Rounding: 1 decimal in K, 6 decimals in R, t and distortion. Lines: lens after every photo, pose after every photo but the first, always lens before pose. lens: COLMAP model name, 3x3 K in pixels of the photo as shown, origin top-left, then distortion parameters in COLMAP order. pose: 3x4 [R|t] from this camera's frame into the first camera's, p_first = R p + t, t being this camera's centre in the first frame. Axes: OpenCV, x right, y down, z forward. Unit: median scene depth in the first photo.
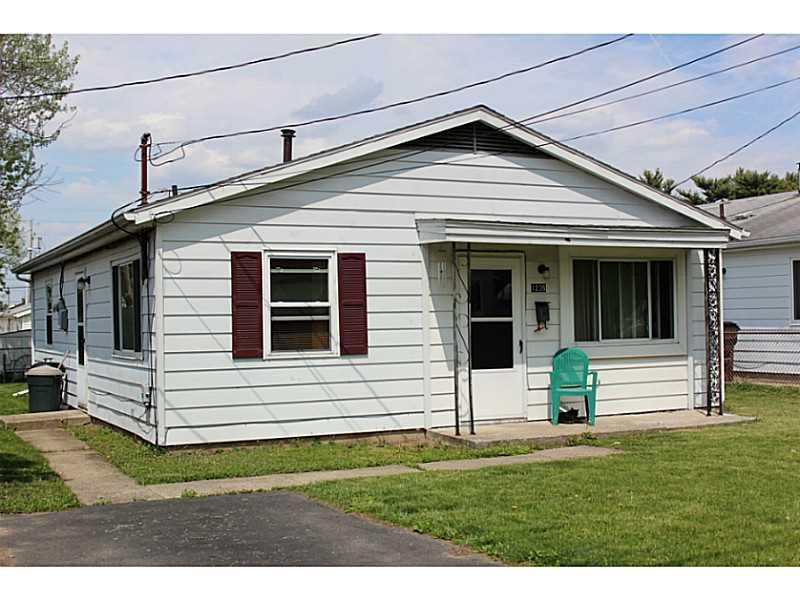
lens RADIAL K [[994.1, 0, 397.5], [0, 994.1, 299.4], [0, 0, 1]] dist [-0.000012, 0.000000]
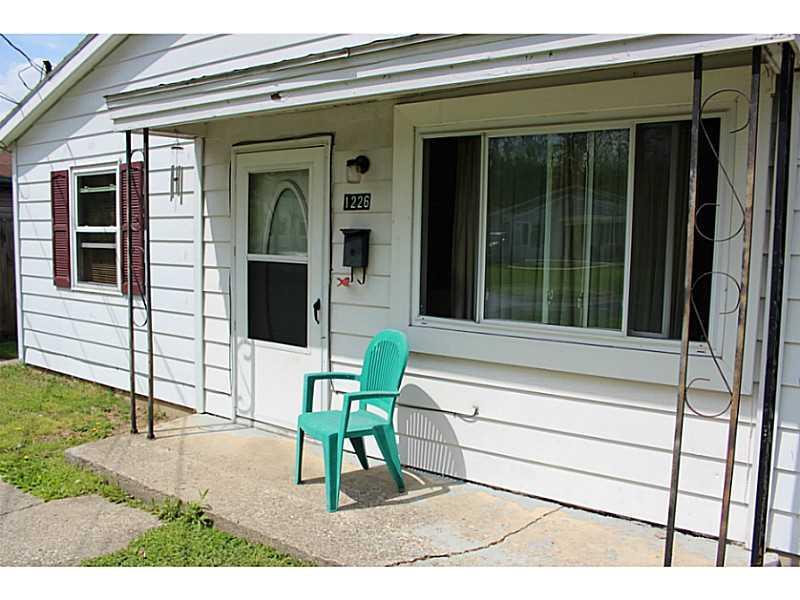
lens RADIAL K [[660.4, 0, 400.6], [0, 660.4, 300.5], [0, 0, 1]] dist [-0.091284, 0.017342]
pose [[0.482434, 0.104606, -0.869664, 0.480112], [-0.009976, 0.993435, 0.113960, -0.000053], [0.875875, -0.046303, 0.480311, 0.904369]]
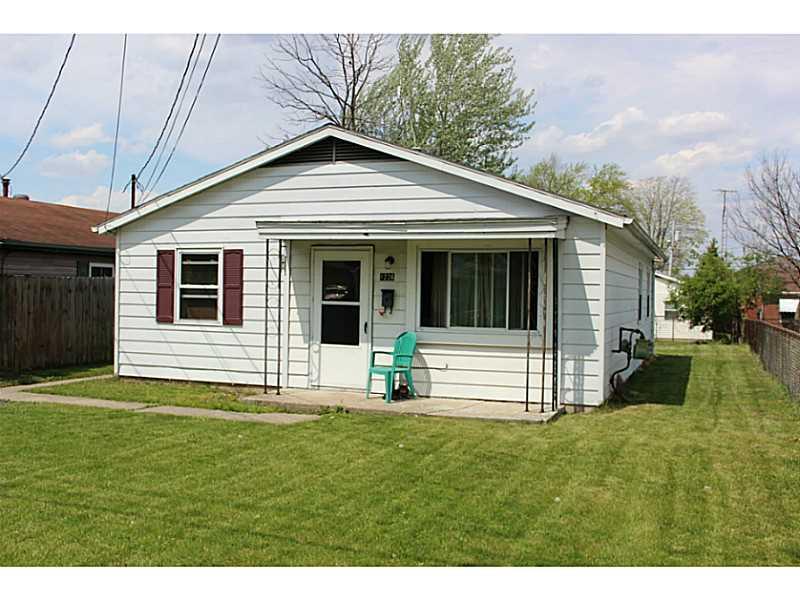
lens RADIAL K [[829.1, 0, 396.5], [0, 829.1, 305.8], [0, 0, 1]] dist [-0.092437, 0.000000]
pose [[0.682307, 0.038012, -0.730077, 0.885790], [-0.017454, 0.999210, 0.035712, -0.013525], [0.730858, -0.011624, 0.682431, 0.387098]]
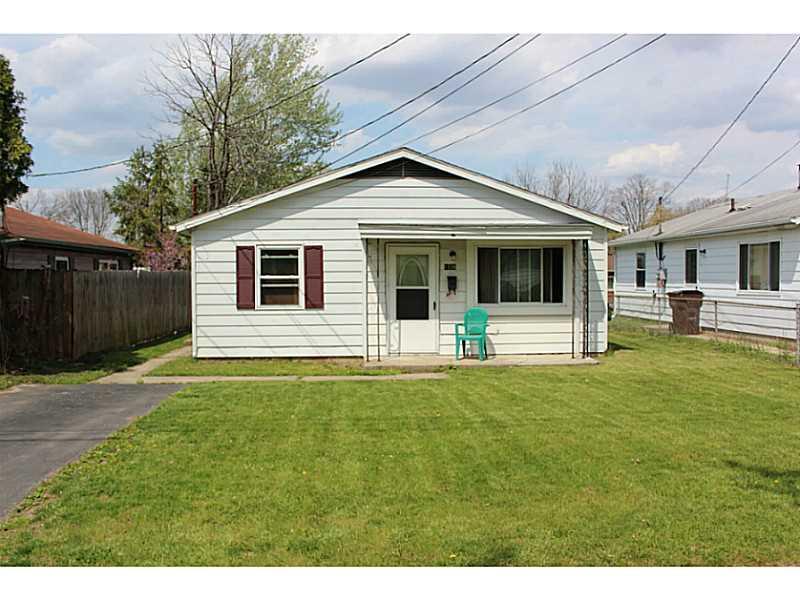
lens RADIAL K [[726.0, 0, 406.2], [0, 726.0, 297.7], [0, 0, 1]] dist [-0.092972, 0.001599]
pose [[0.929580, 0.021932, -0.367966, 0.510317], [-0.004313, 0.998807, 0.048637, -0.019166], [0.368594, -0.043625, 0.928566, -0.039251]]
